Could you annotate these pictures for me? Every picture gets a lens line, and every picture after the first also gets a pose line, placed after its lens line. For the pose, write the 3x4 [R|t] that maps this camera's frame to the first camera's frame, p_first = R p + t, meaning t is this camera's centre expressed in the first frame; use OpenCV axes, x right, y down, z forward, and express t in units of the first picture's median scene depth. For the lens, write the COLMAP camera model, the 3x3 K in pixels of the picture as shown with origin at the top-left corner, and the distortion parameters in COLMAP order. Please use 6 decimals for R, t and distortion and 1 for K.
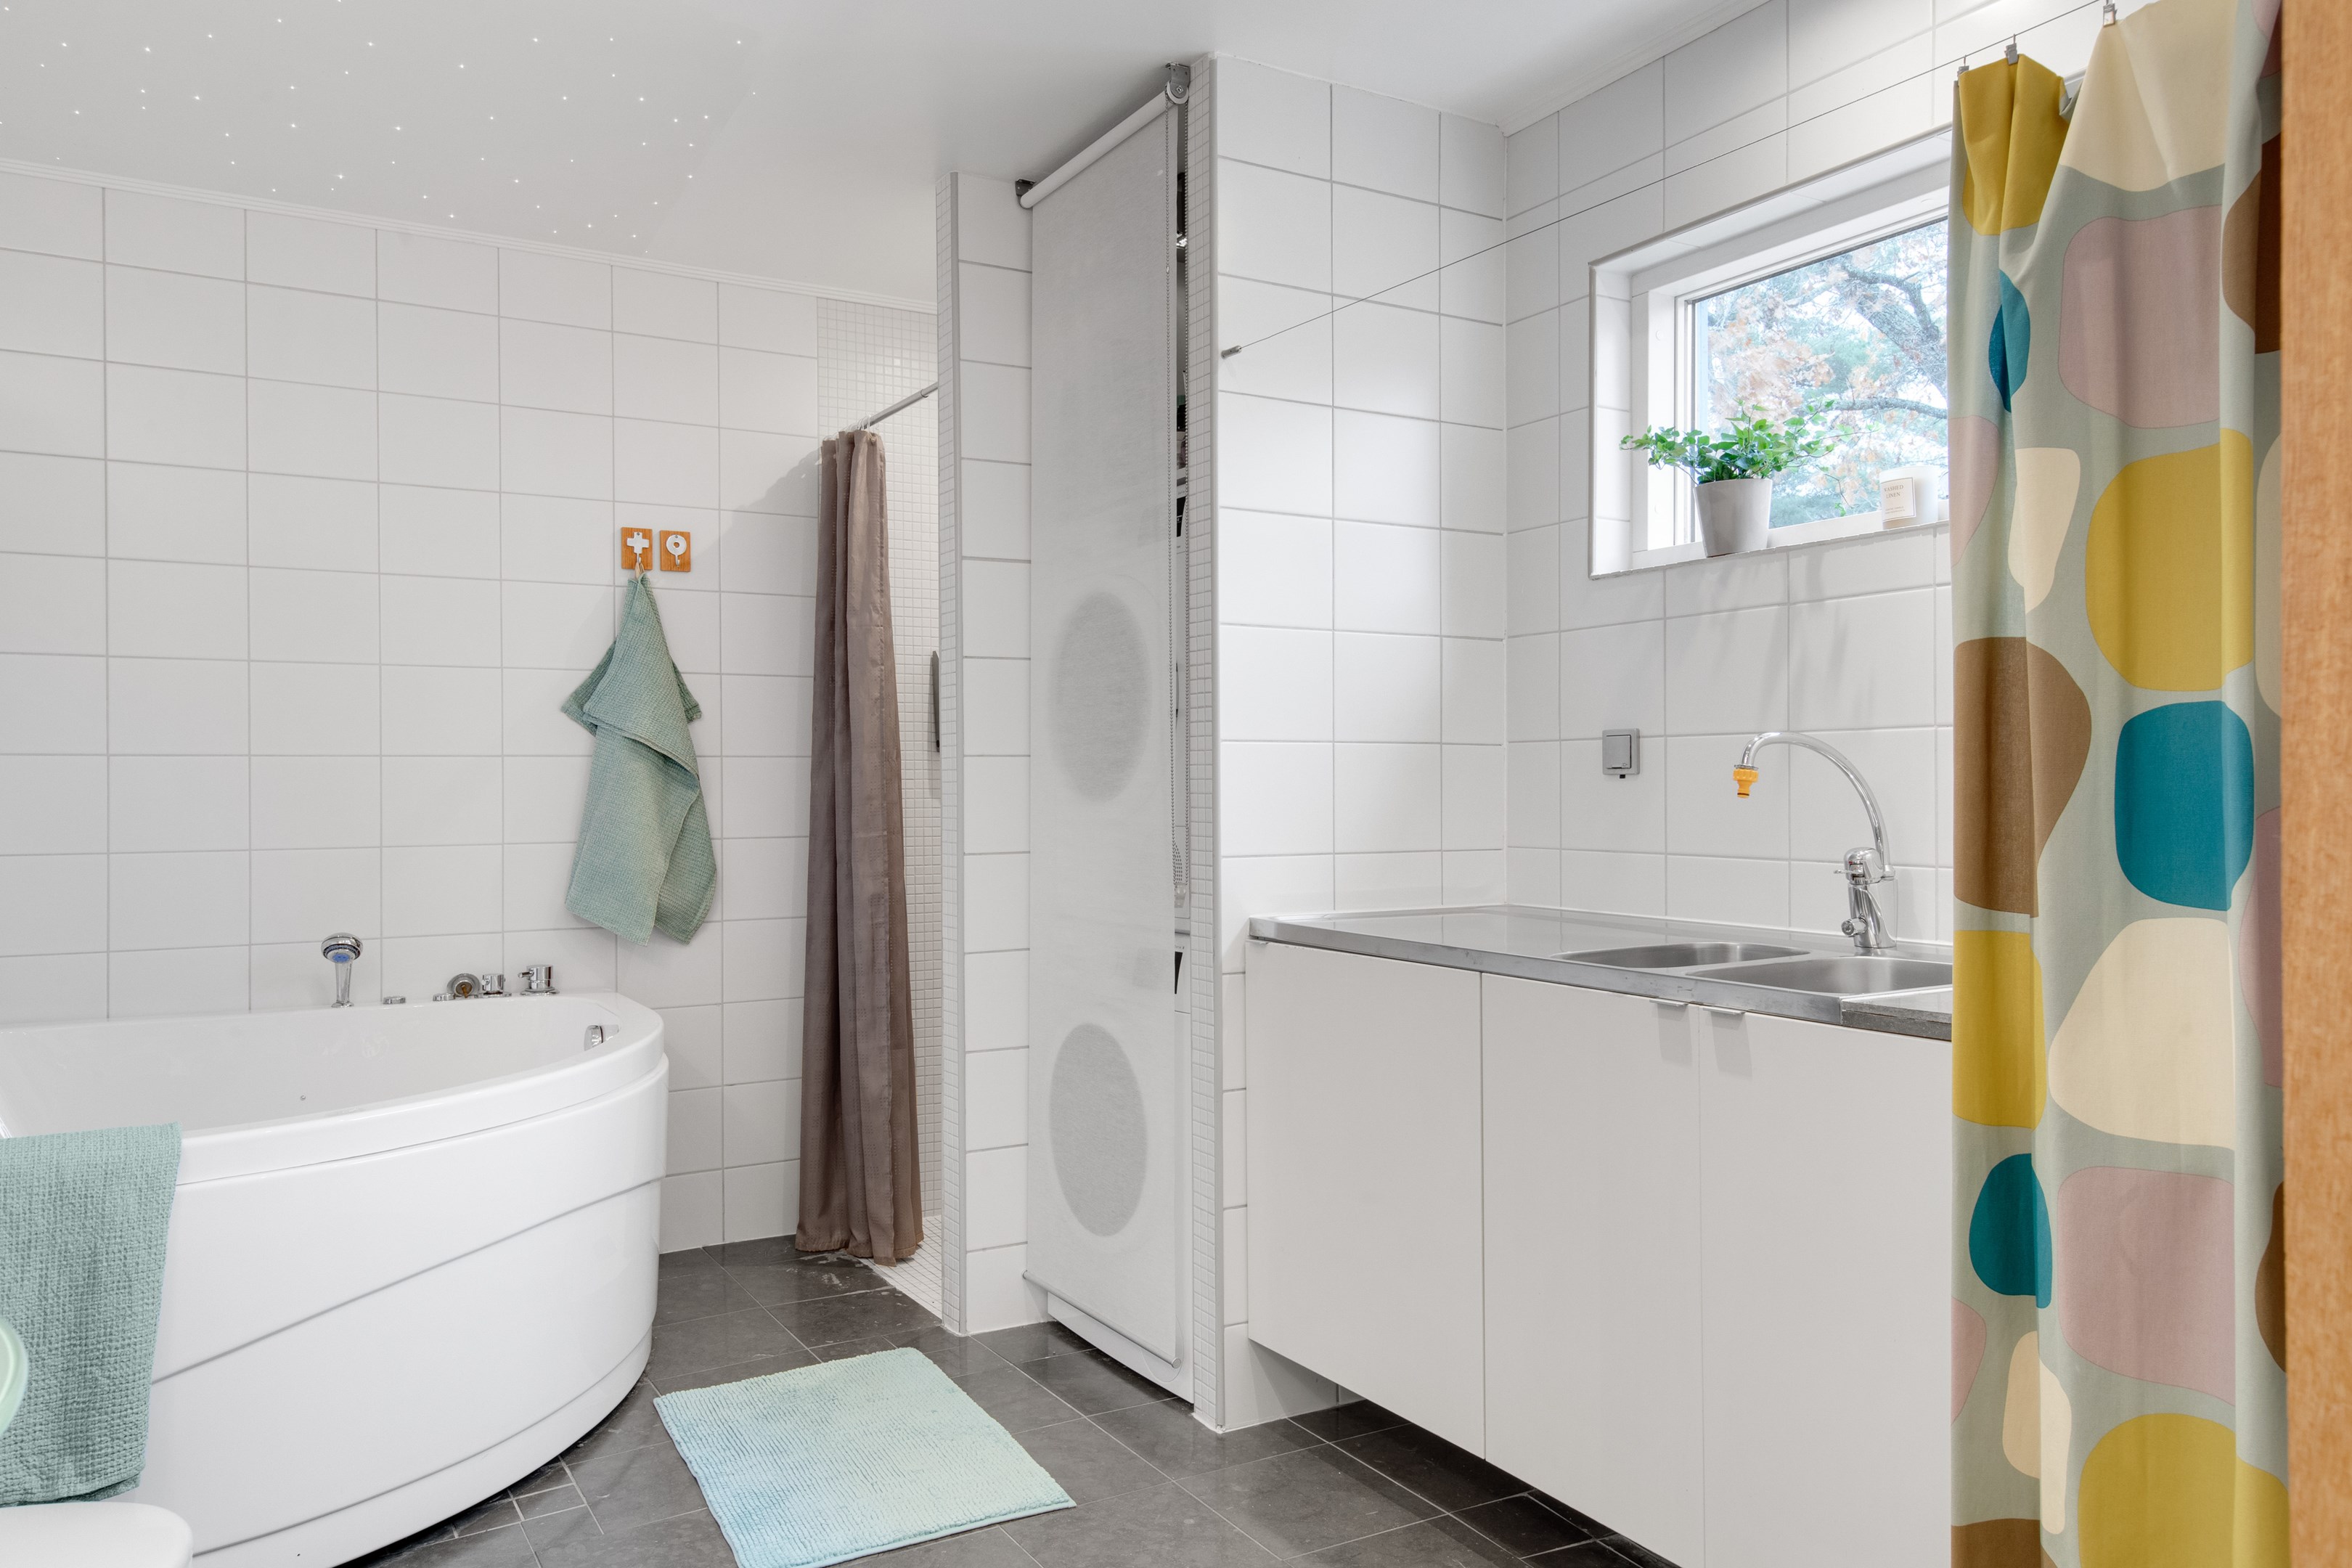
lens RADIAL K [[1619.7, 0, 1176.6], [0, 1619.7, 785.7], [0, 0, 1]] dist [0.007929, -0.001780]
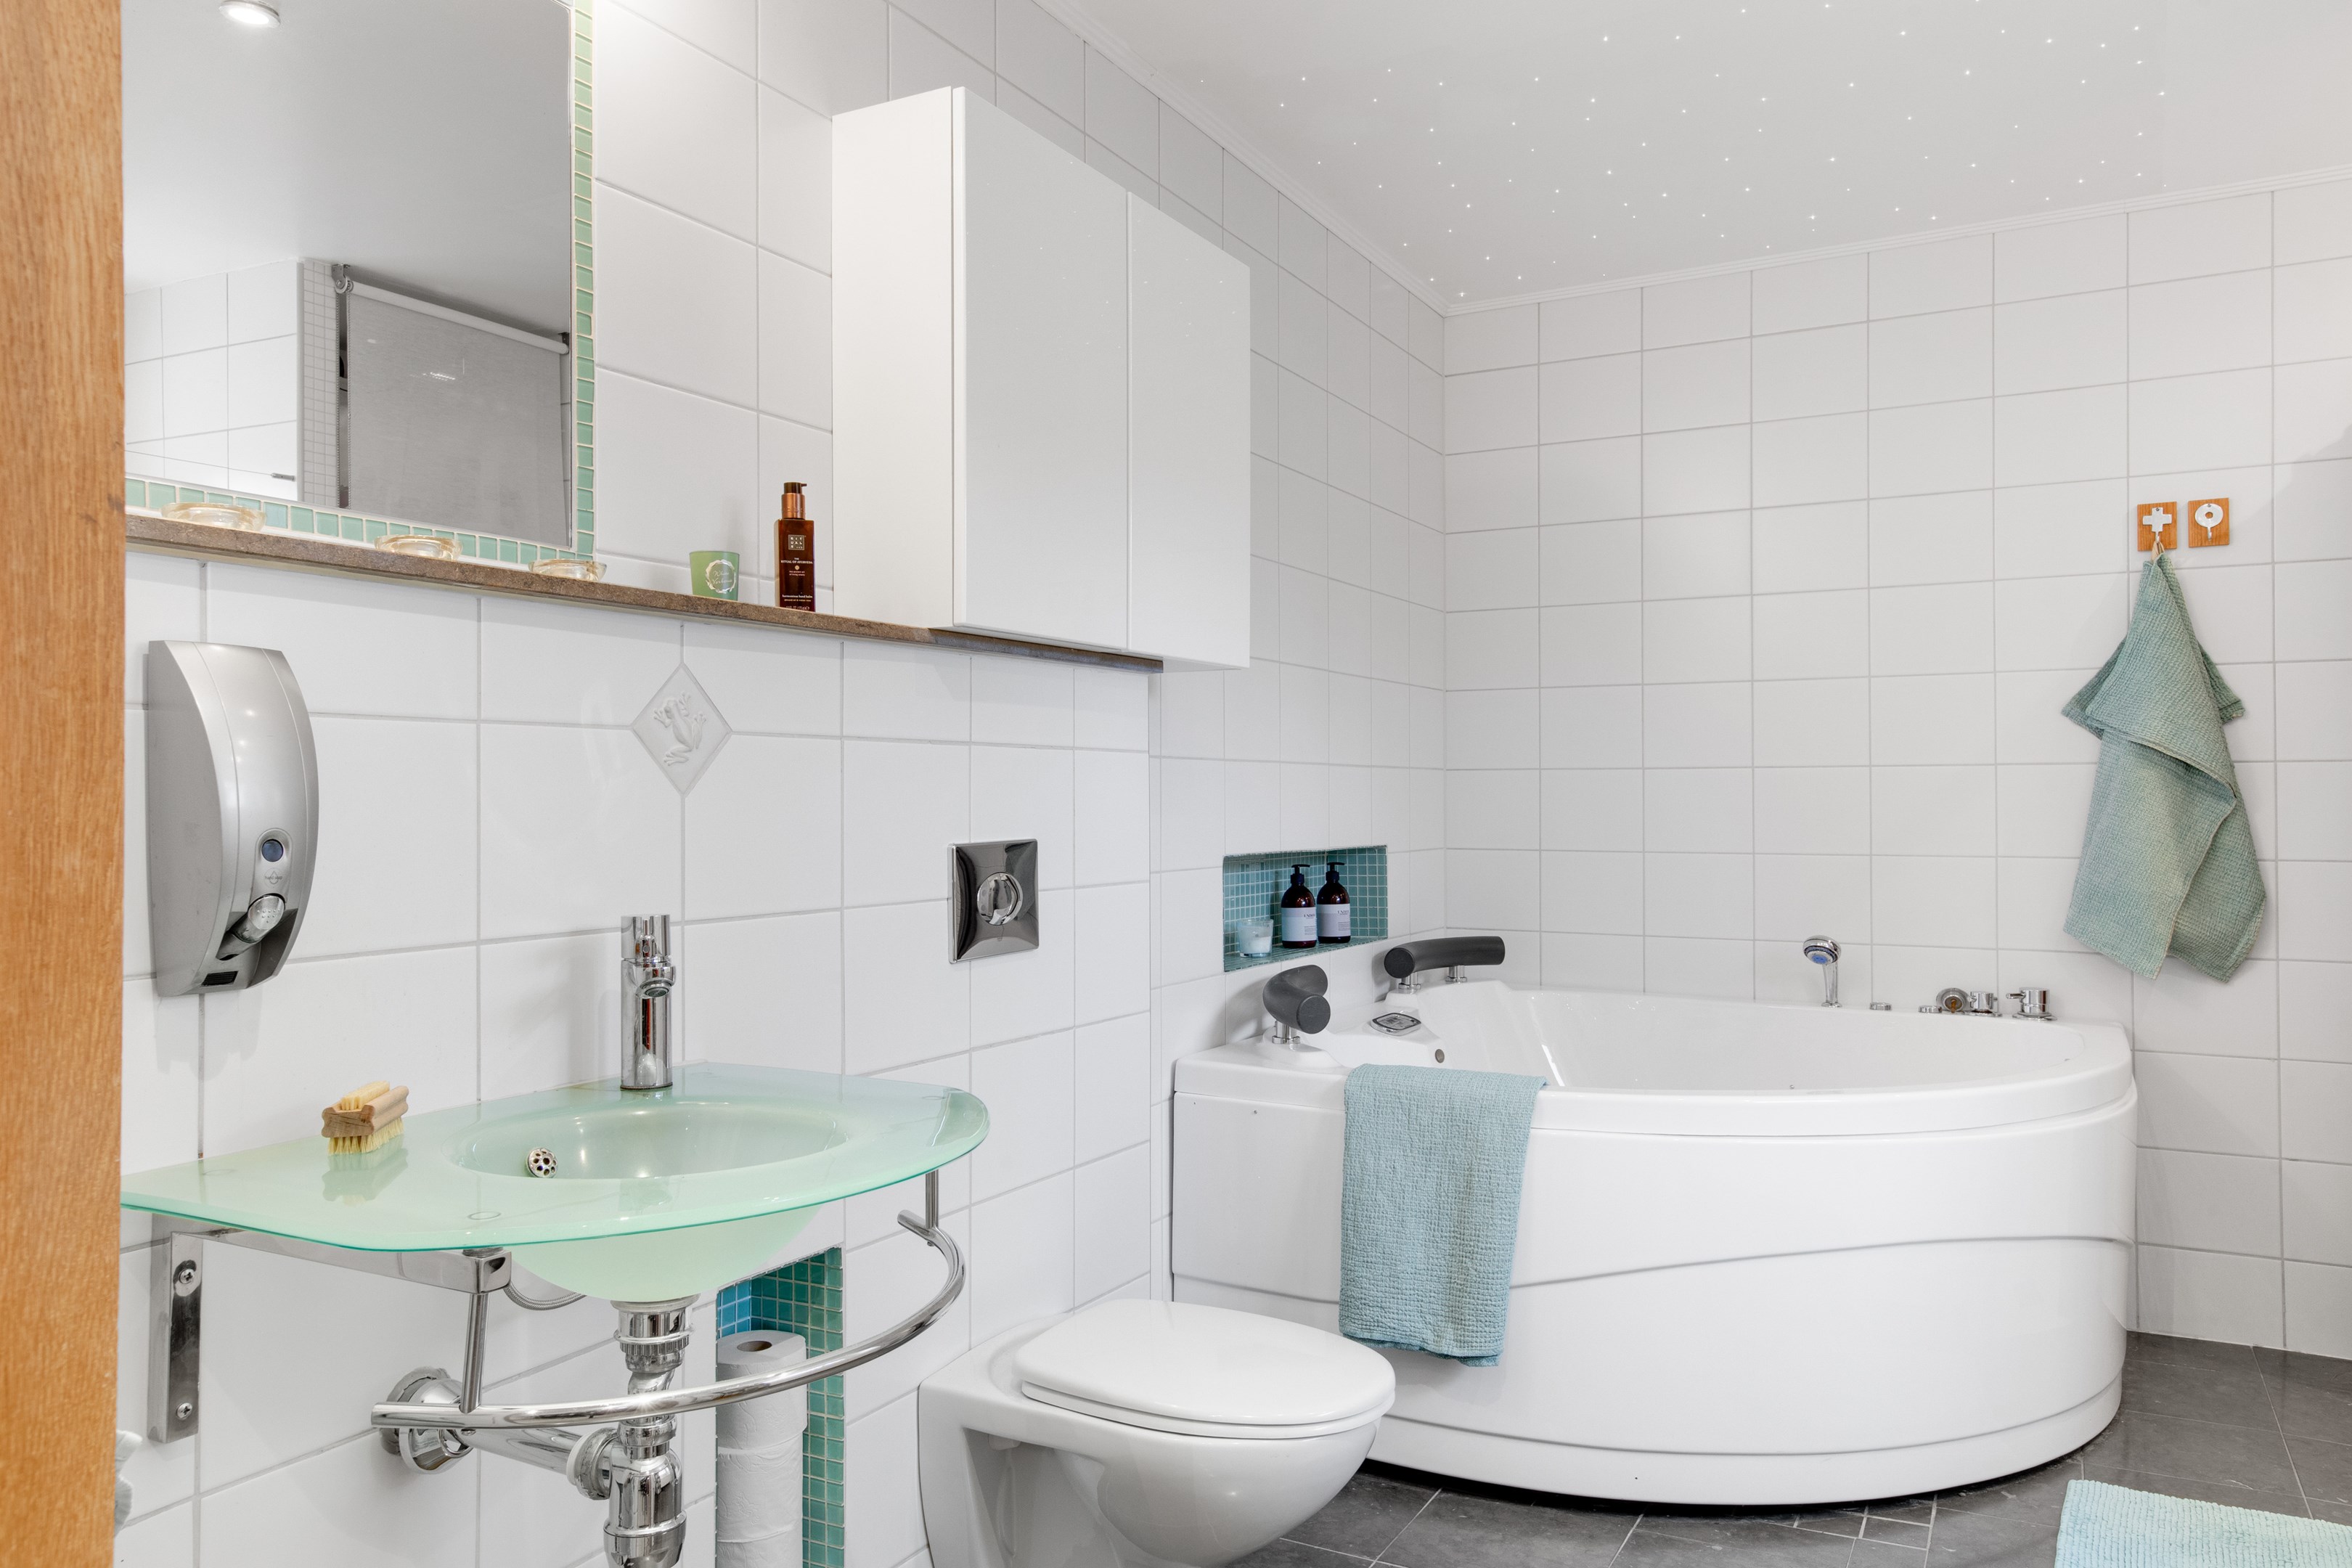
lens RADIAL K [[1669.5, 0, 1175.4], [0, 1669.5, 785.2], [0, 0, 1]] dist [0.005231, 0.001410]
pose [[0.501803, -0.001392, -0.864981, 0.190782], [-0.001590, 0.999996, -0.002532, -0.002819], [0.864980, 0.002646, 0.501799, 0.087499]]
